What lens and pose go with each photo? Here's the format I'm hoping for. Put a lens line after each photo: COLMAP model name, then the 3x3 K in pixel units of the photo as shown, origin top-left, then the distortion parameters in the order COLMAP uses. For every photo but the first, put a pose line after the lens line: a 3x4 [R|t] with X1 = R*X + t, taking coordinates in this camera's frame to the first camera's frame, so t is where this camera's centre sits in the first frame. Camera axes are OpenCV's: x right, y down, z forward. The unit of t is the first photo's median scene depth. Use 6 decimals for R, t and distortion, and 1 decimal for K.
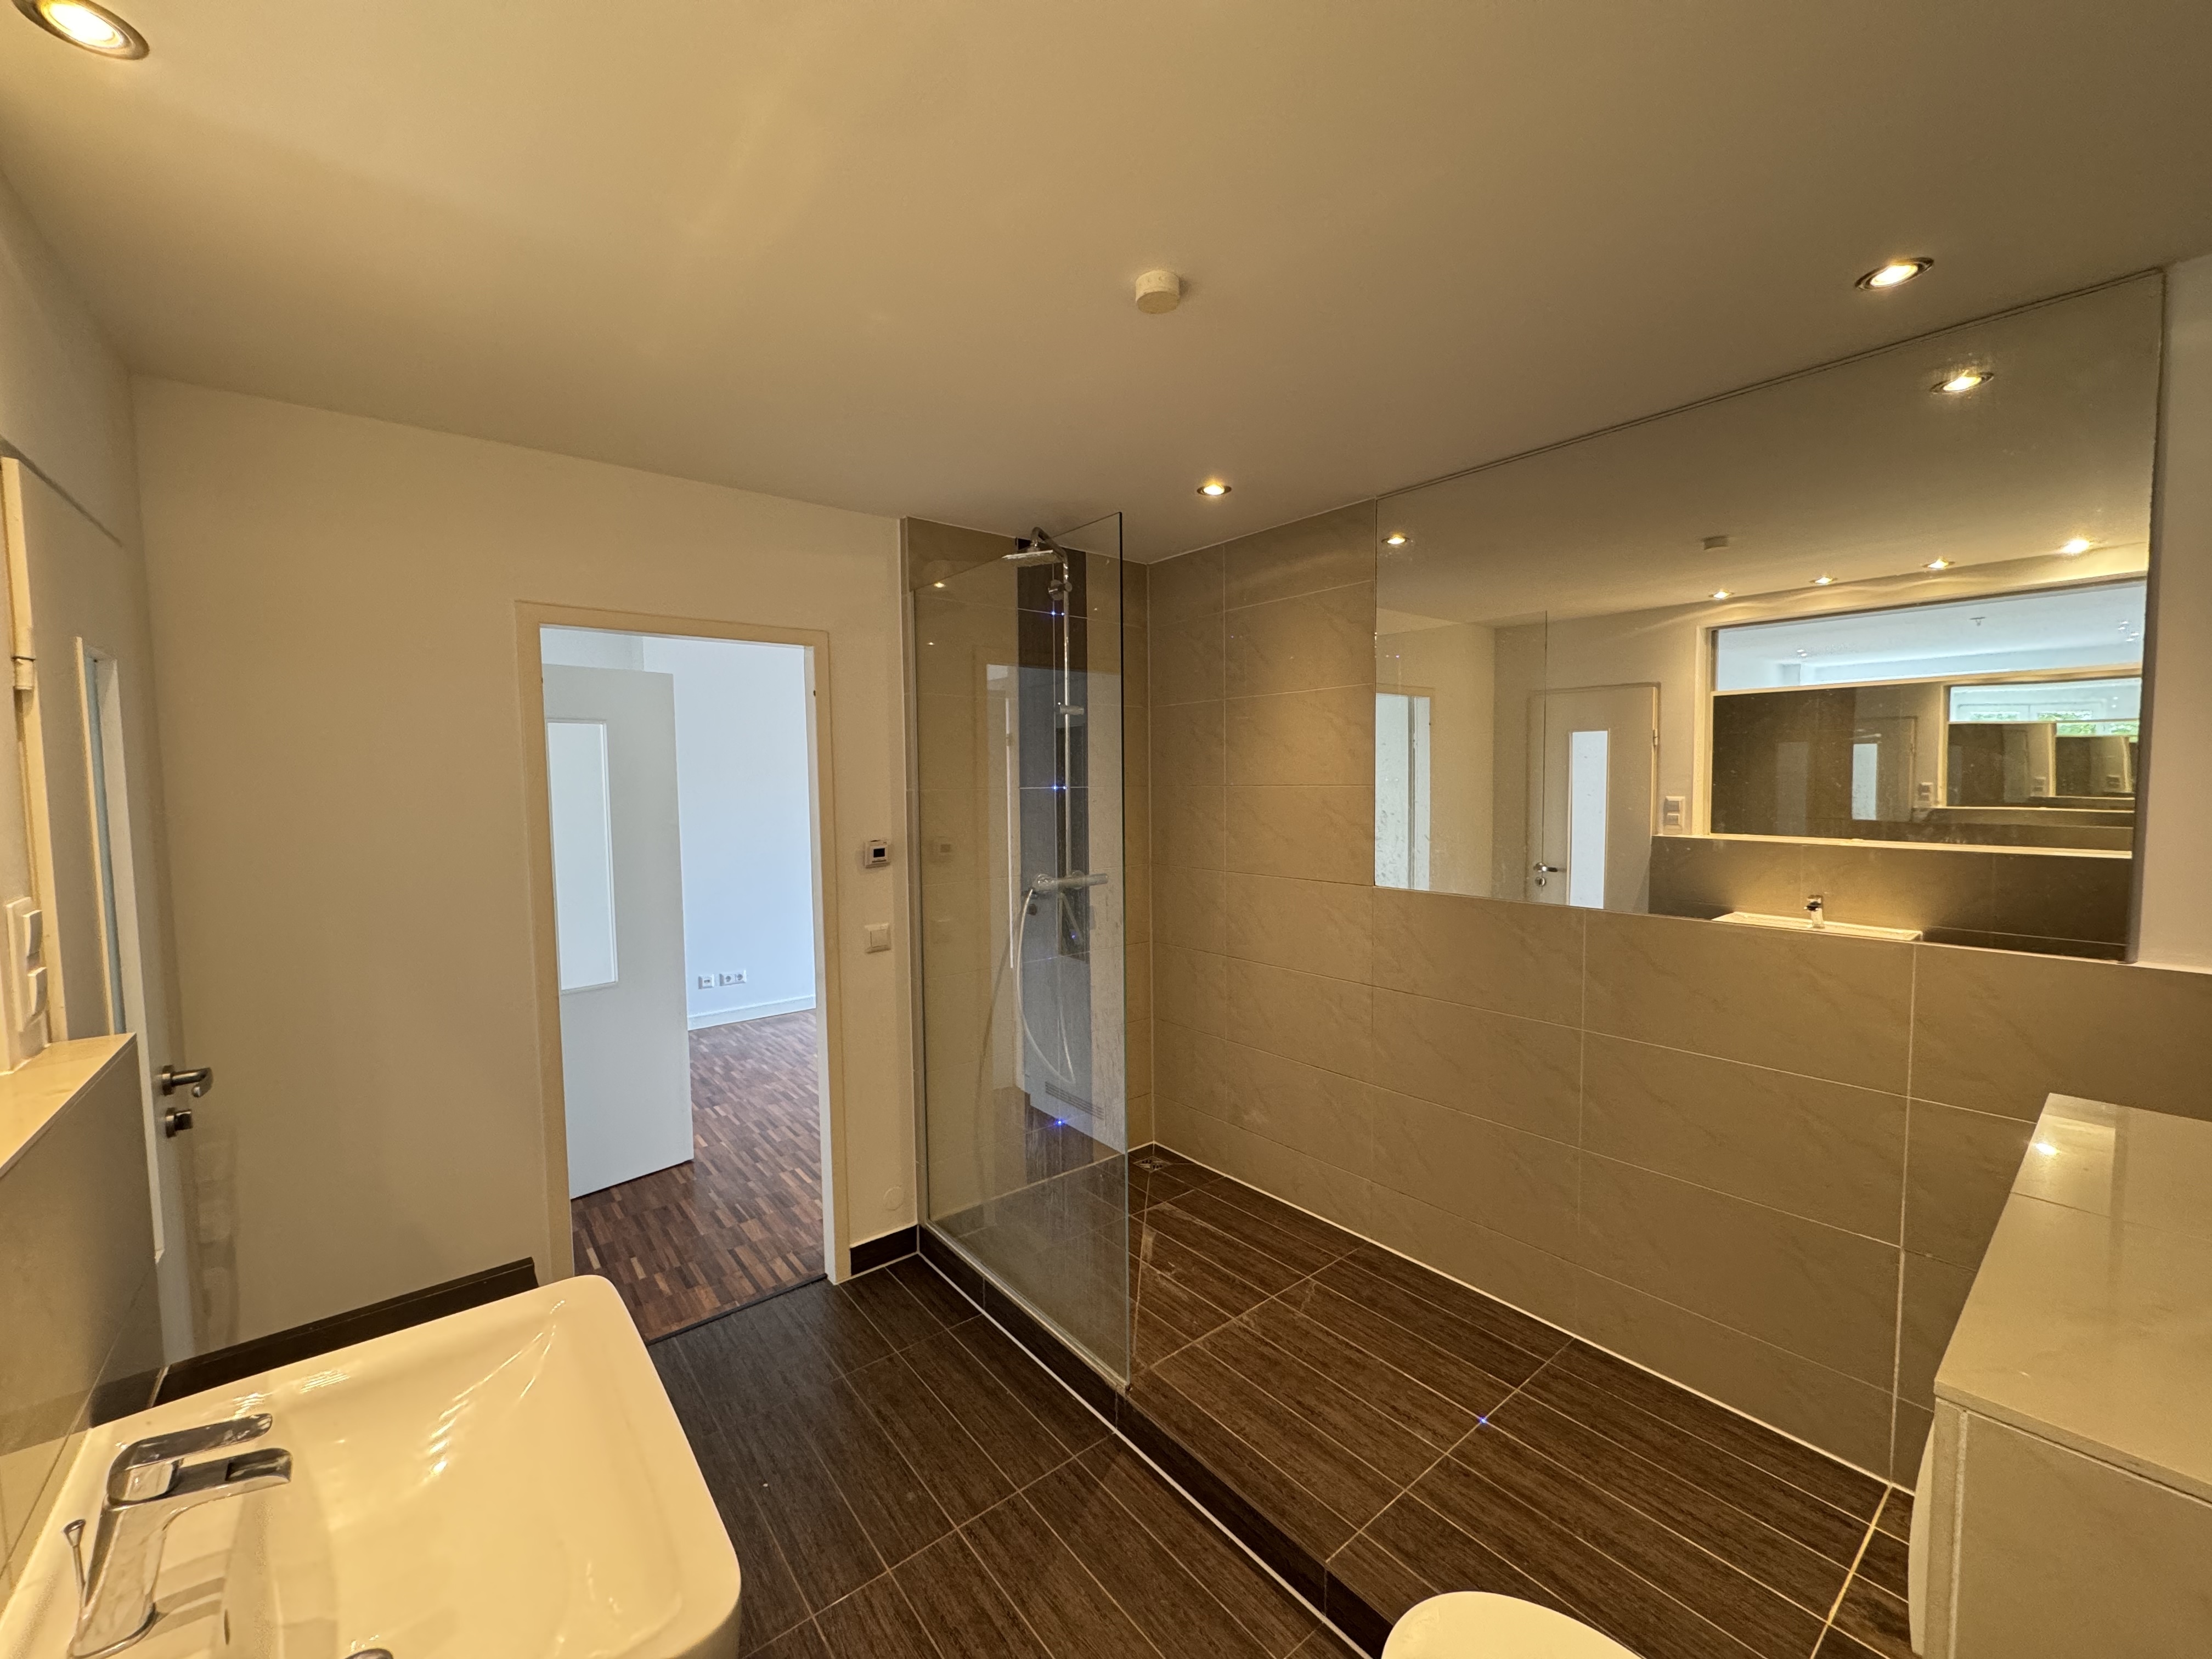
lens RADIAL K [[882.1, 0, 1103.1], [0, 882.1, 829.5], [0, 0, 1]] dist [-0.001967, 0.000011]
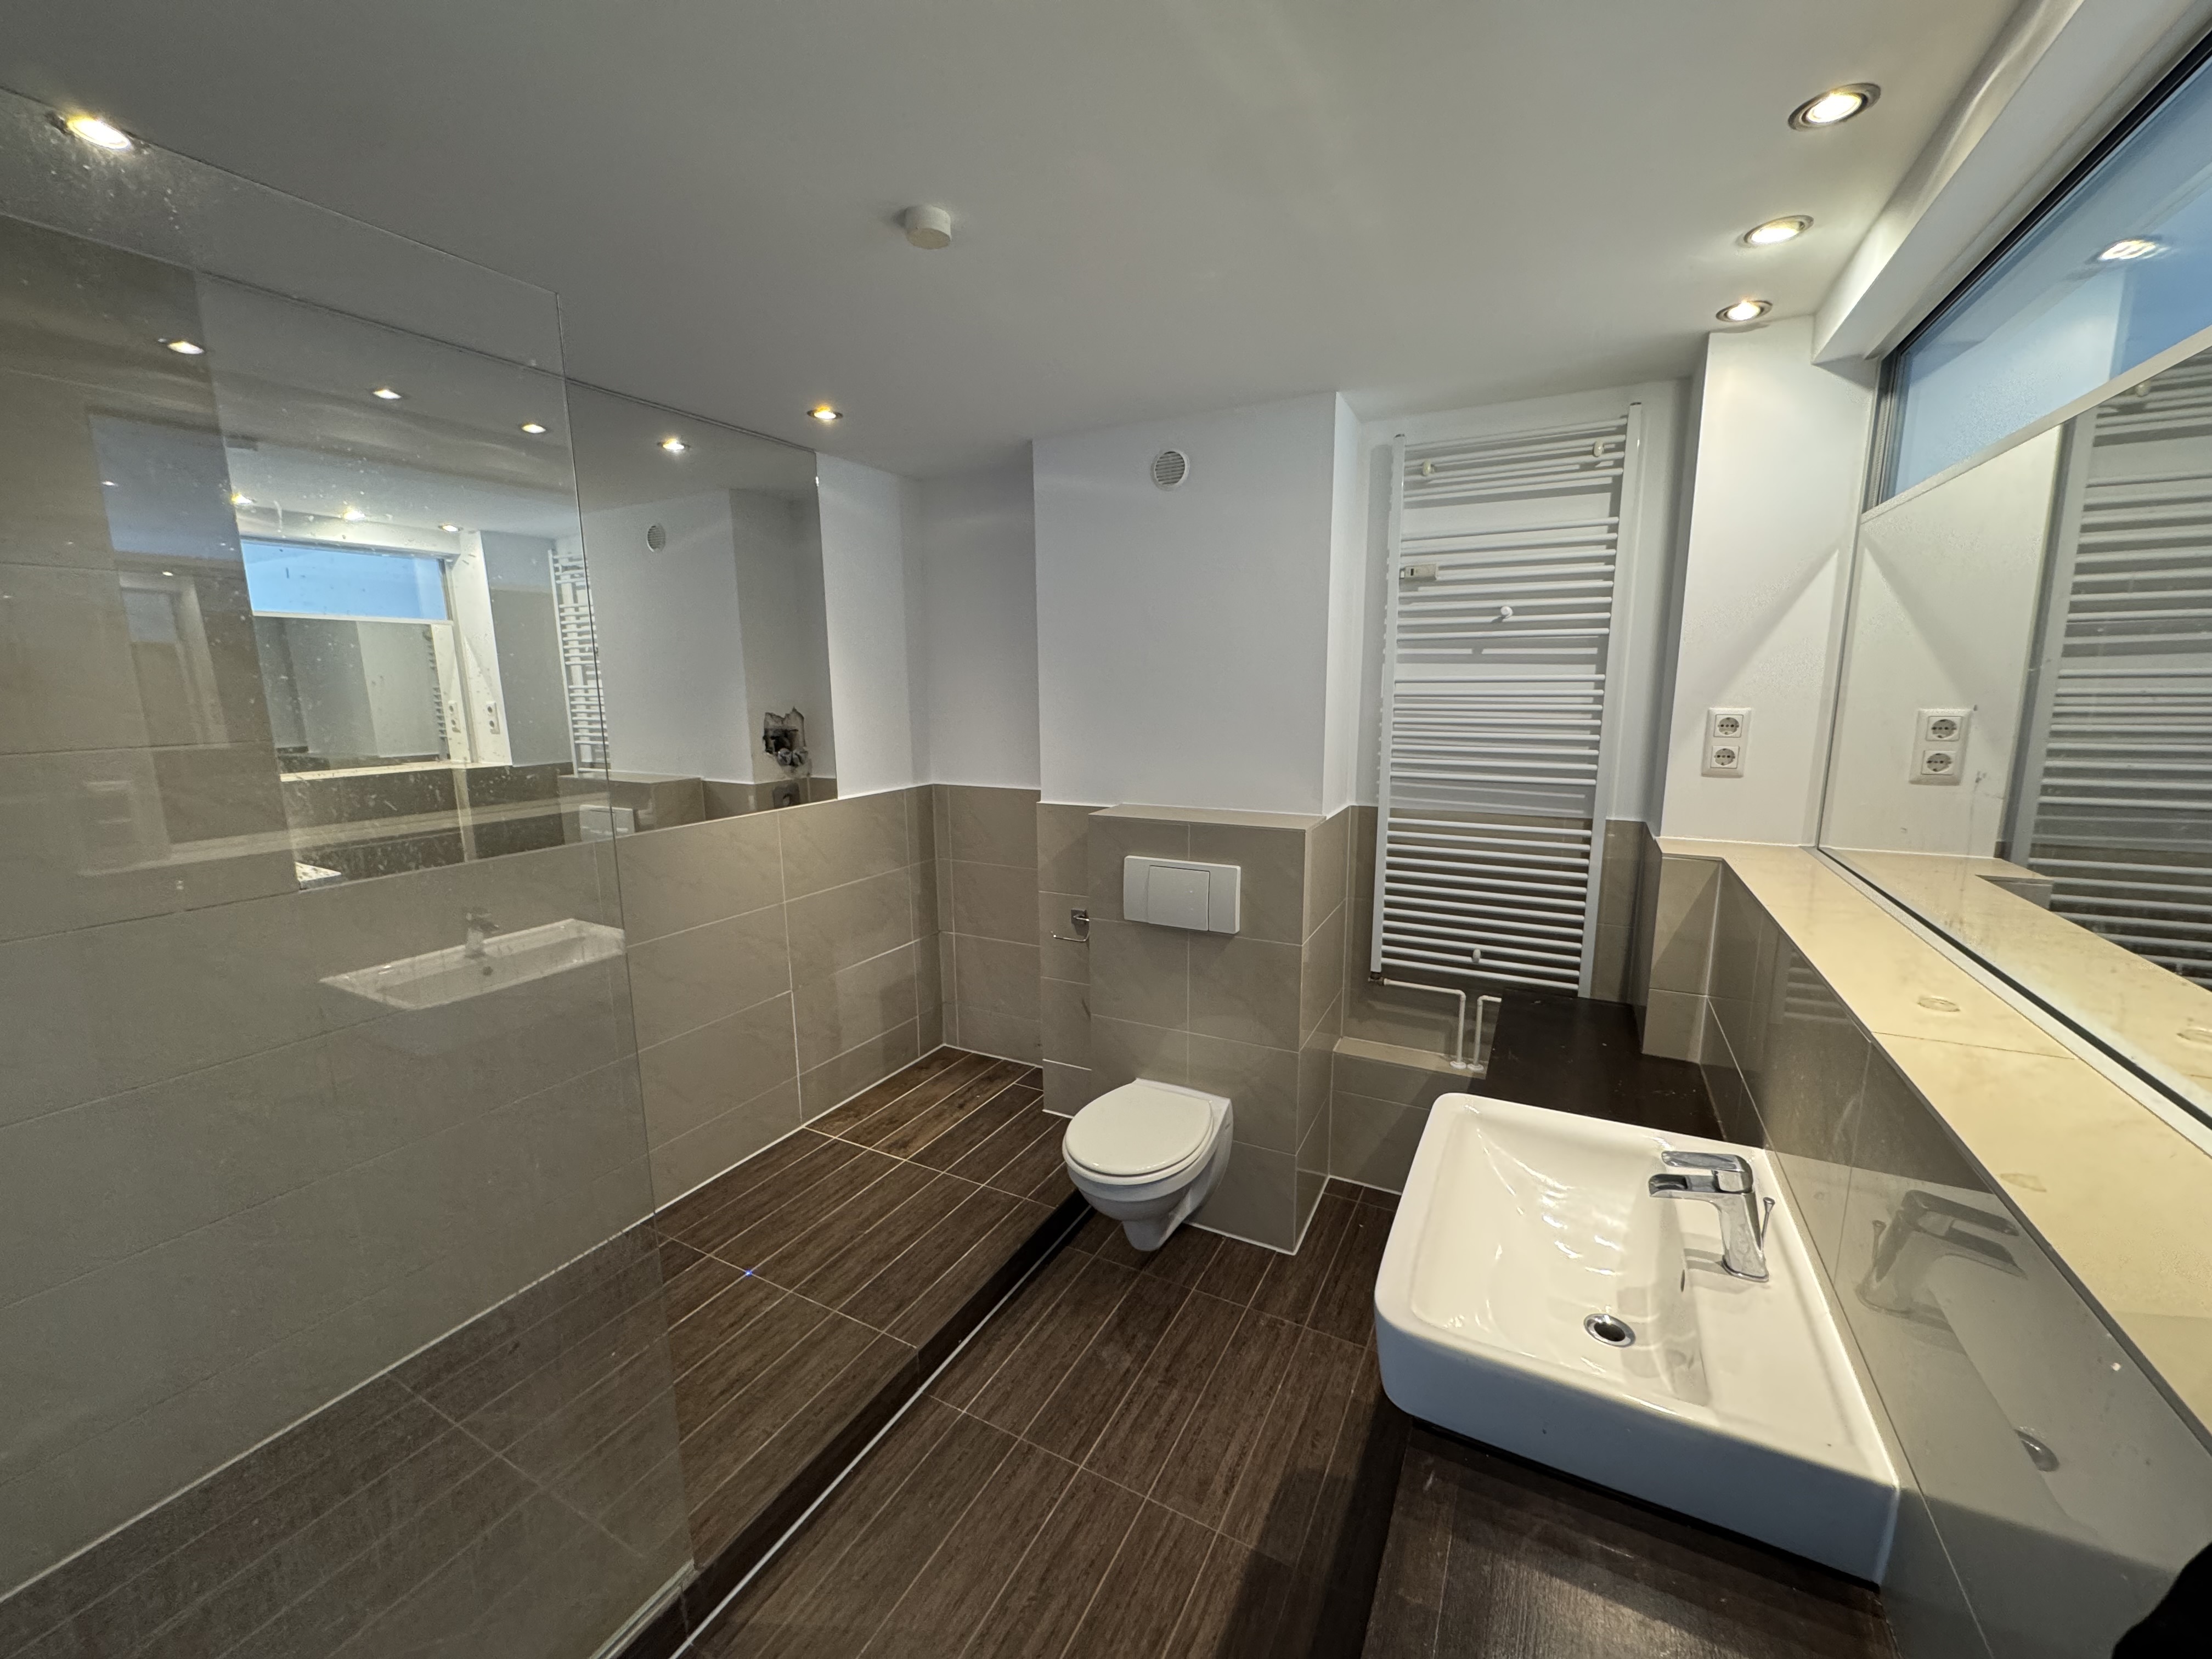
lens RADIAL K [[882.1, 0, 1105.1], [0, 882.1, 833.4], [0, 0, 1]] dist [-0.001967, 0.000011]
pose [[-0.400546, -0.143517, 0.904967, -0.804751], [0.066812, 0.980454, 0.185059, -0.092368], [-0.913837, 0.134587, -0.383128, 1.034662]]
